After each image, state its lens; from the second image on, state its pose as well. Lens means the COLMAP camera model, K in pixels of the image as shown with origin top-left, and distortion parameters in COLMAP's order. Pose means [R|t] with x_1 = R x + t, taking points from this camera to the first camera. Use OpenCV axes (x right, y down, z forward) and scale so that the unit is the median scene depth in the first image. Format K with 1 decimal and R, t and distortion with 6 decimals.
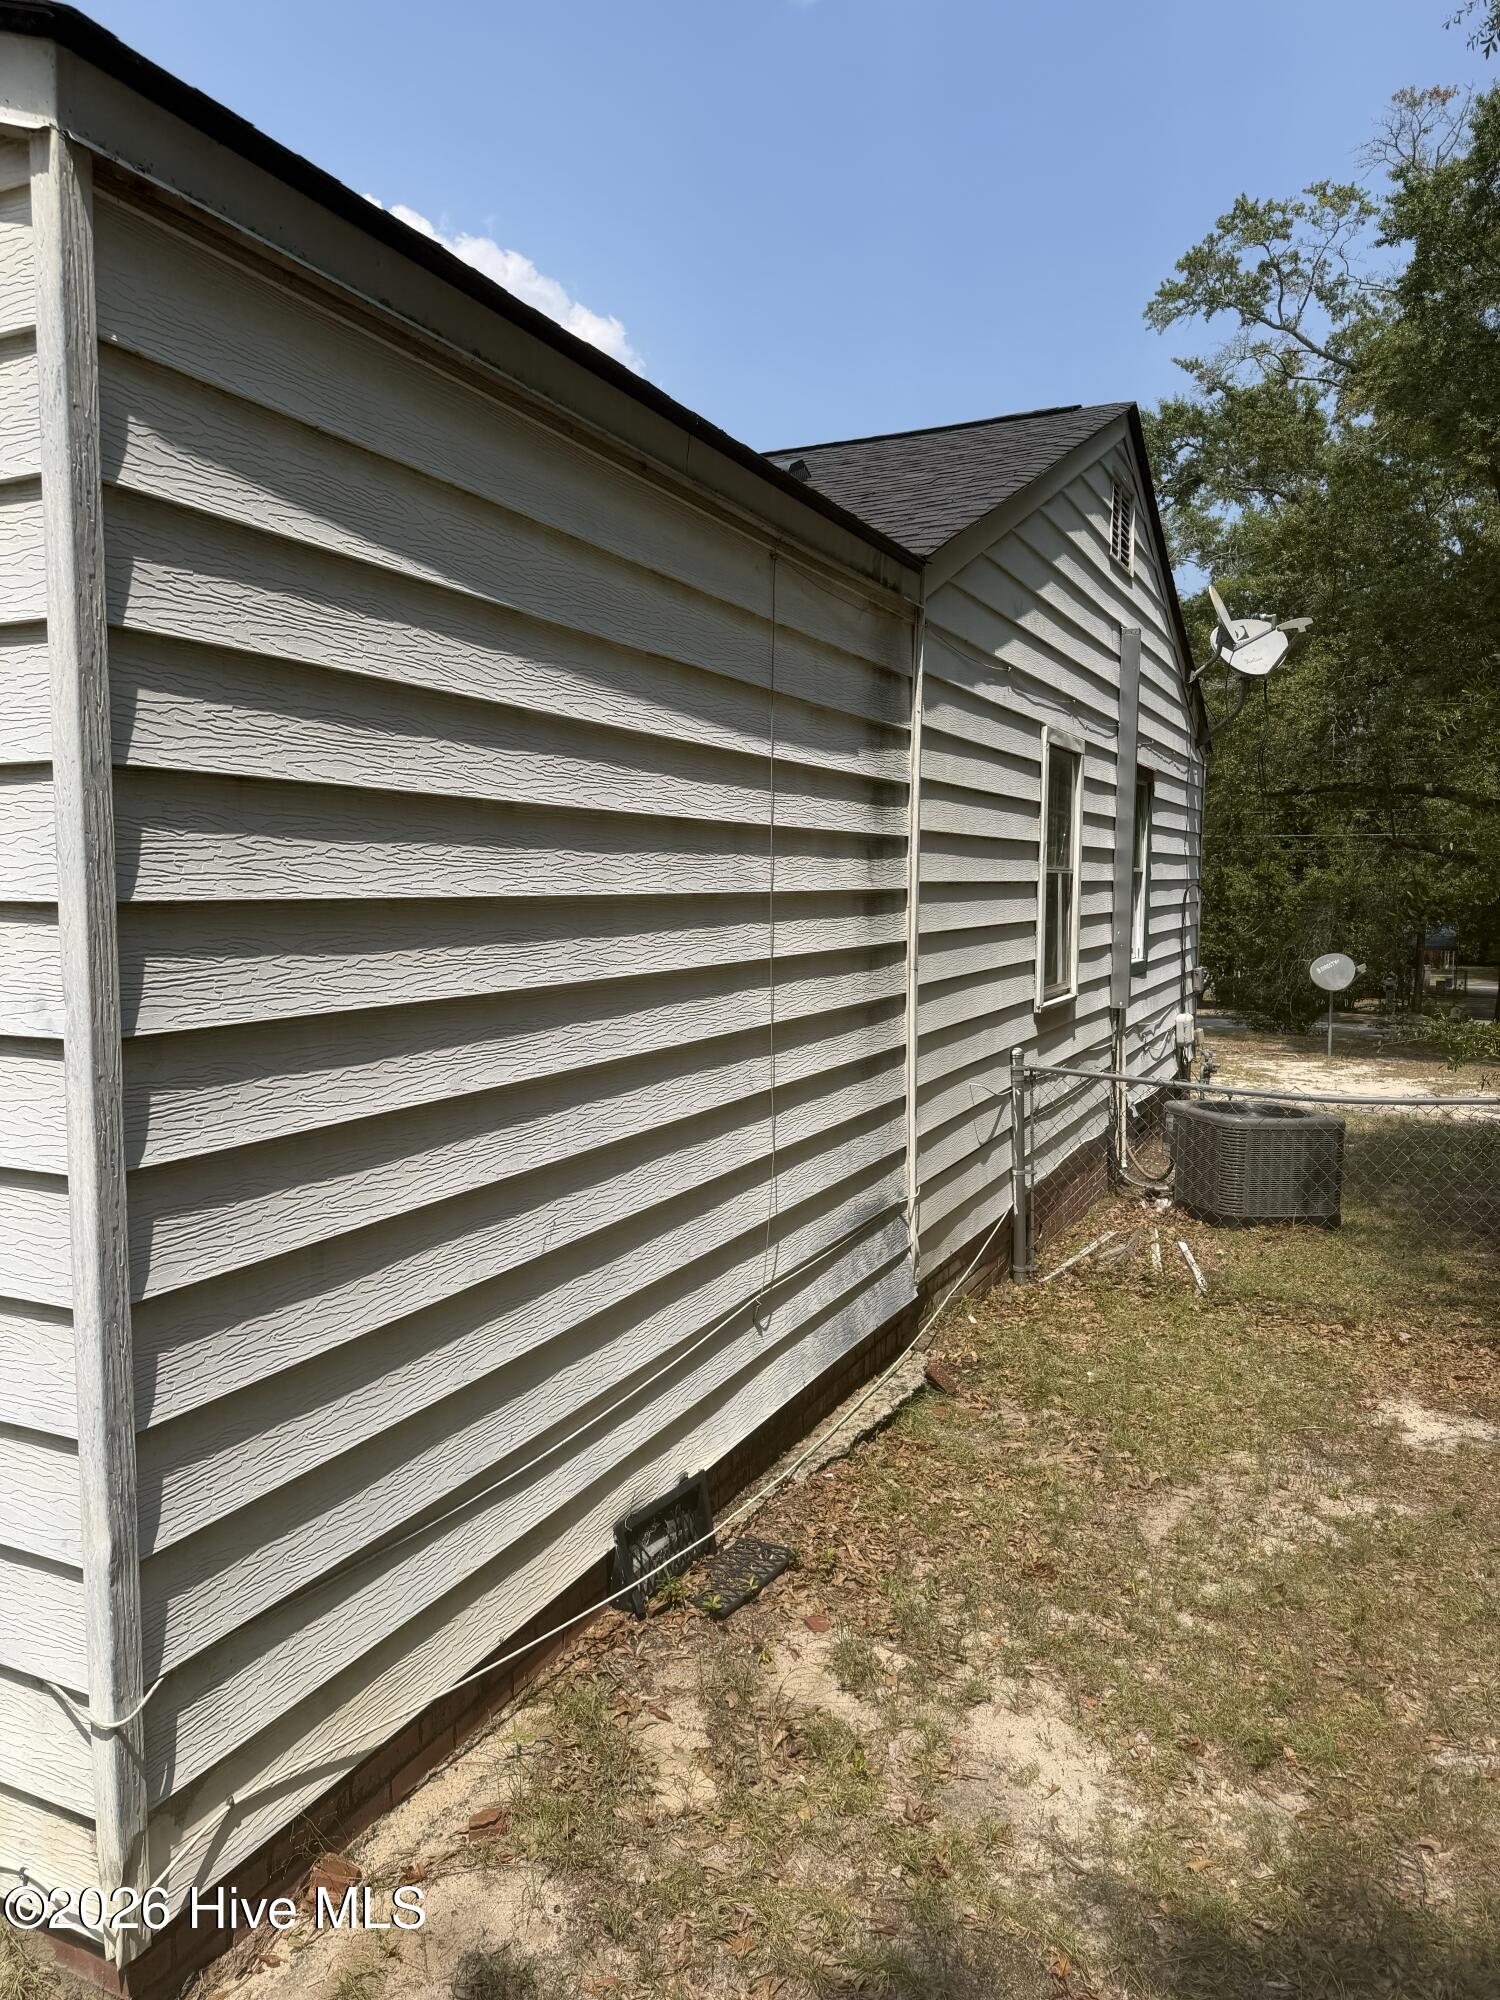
lens RADIAL K [[1382.3, 0, 753.6], [0, 1382.3, 1036.2], [0, 0, 1]] dist [0.026767, -0.002997]
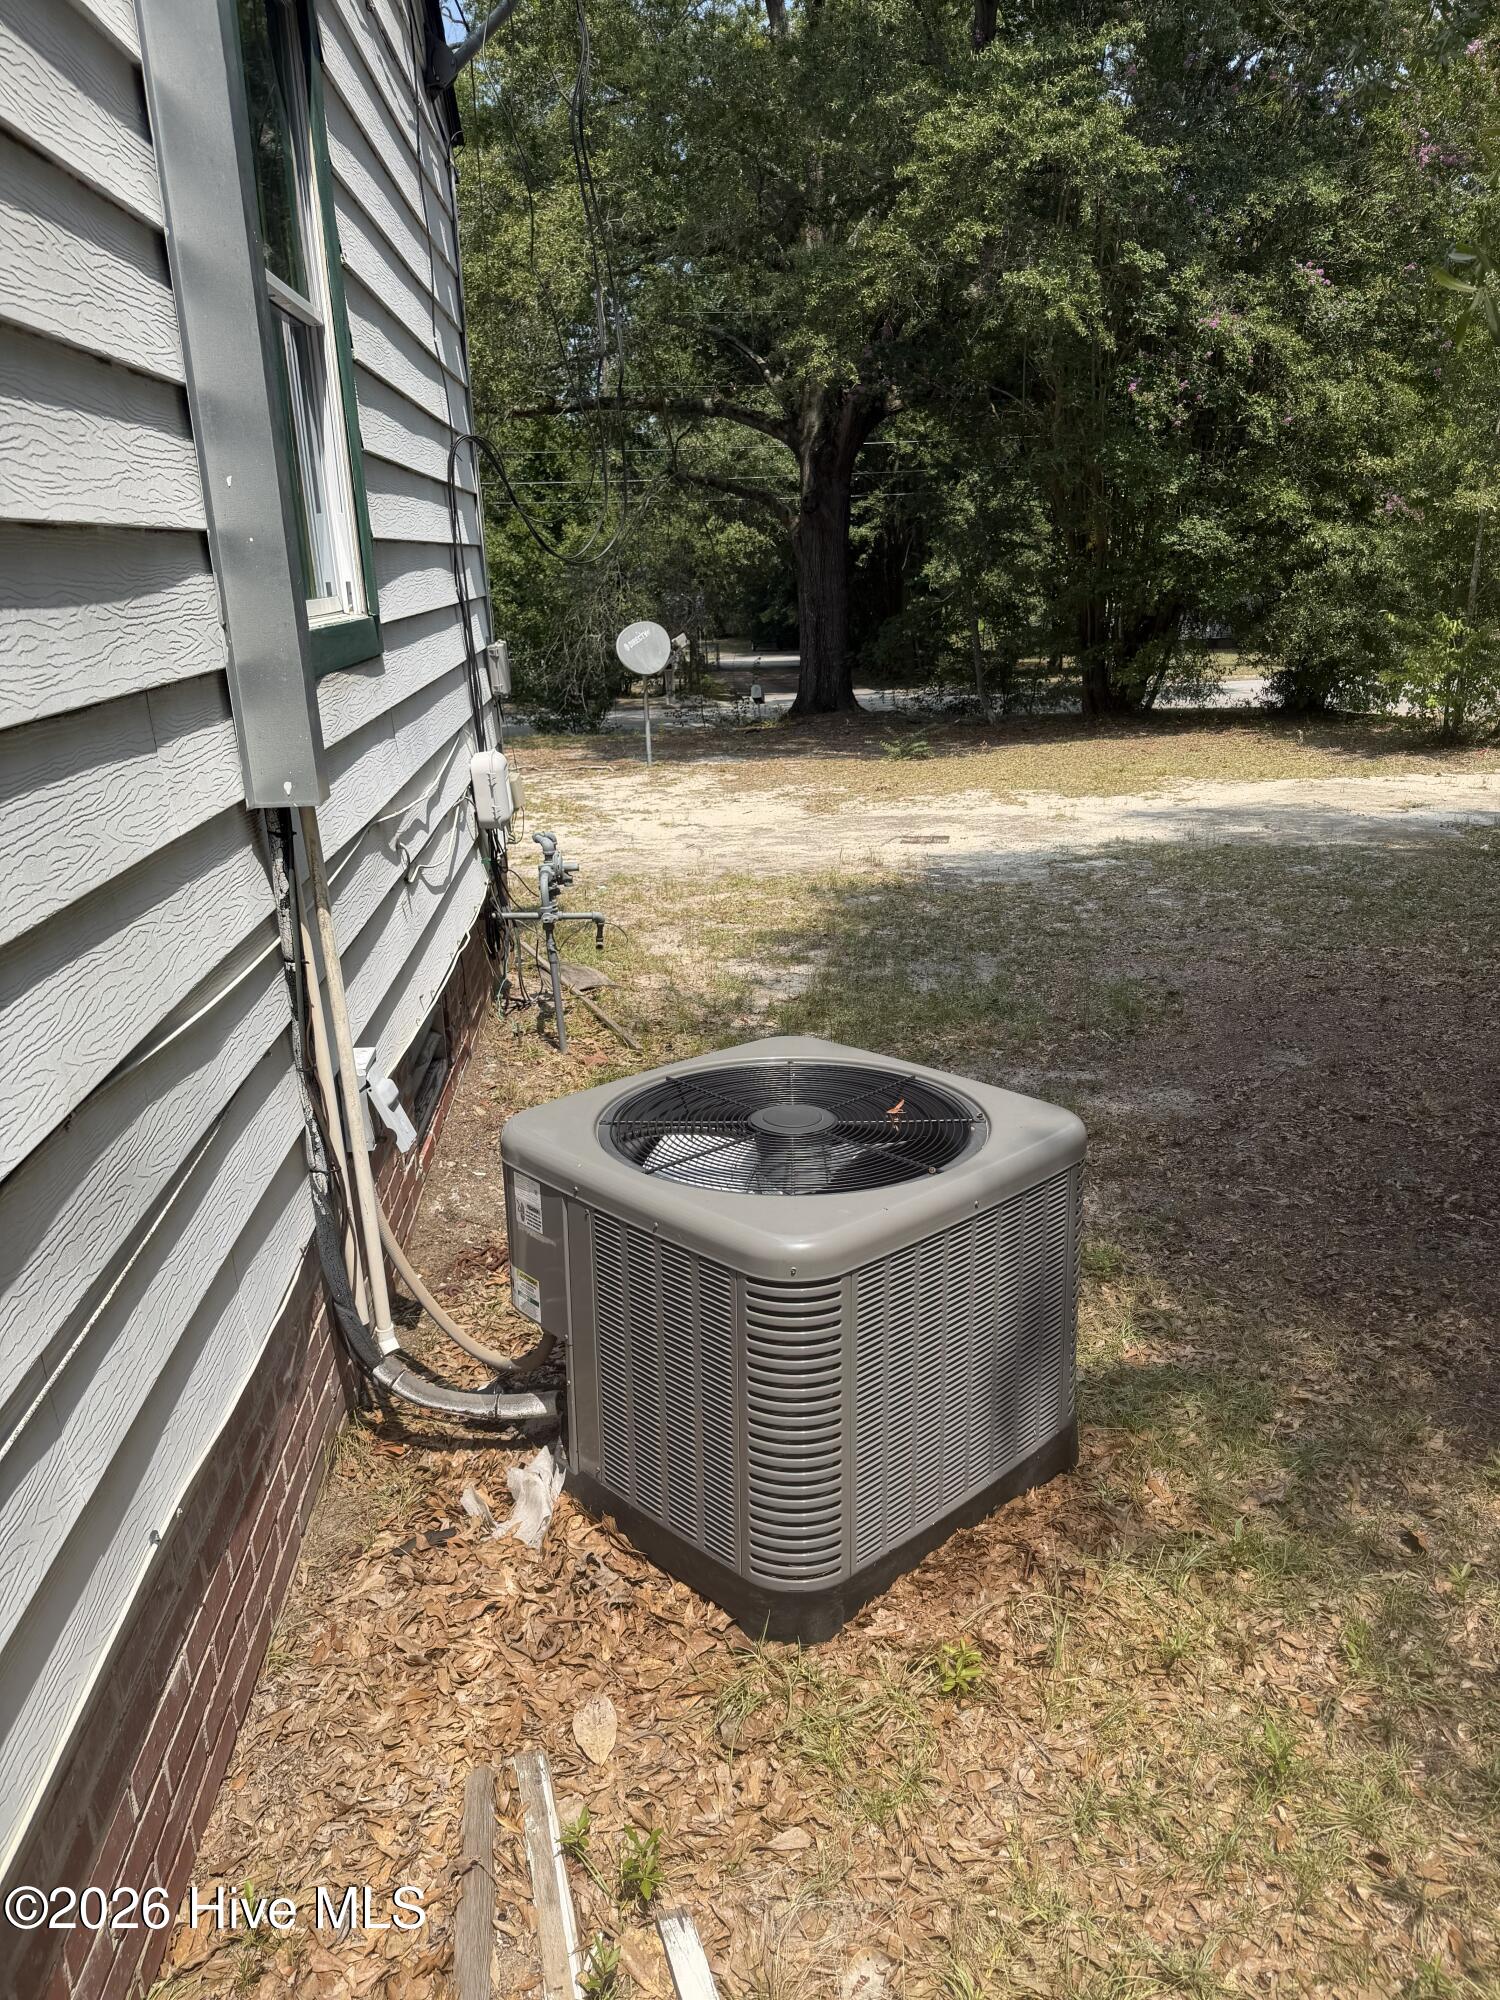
lens RADIAL K [[1382.3, 0, 753.6], [0, 1382.3, 1036.2], [0, 0, 1]] dist [0.026767, -0.002997]
pose [[0.866801, -0.185307, 0.462944, 0.159665], [0.082650, 0.968936, 0.233094, -0.023250], [-0.491757, -0.163784, 0.855190, 0.550943]]
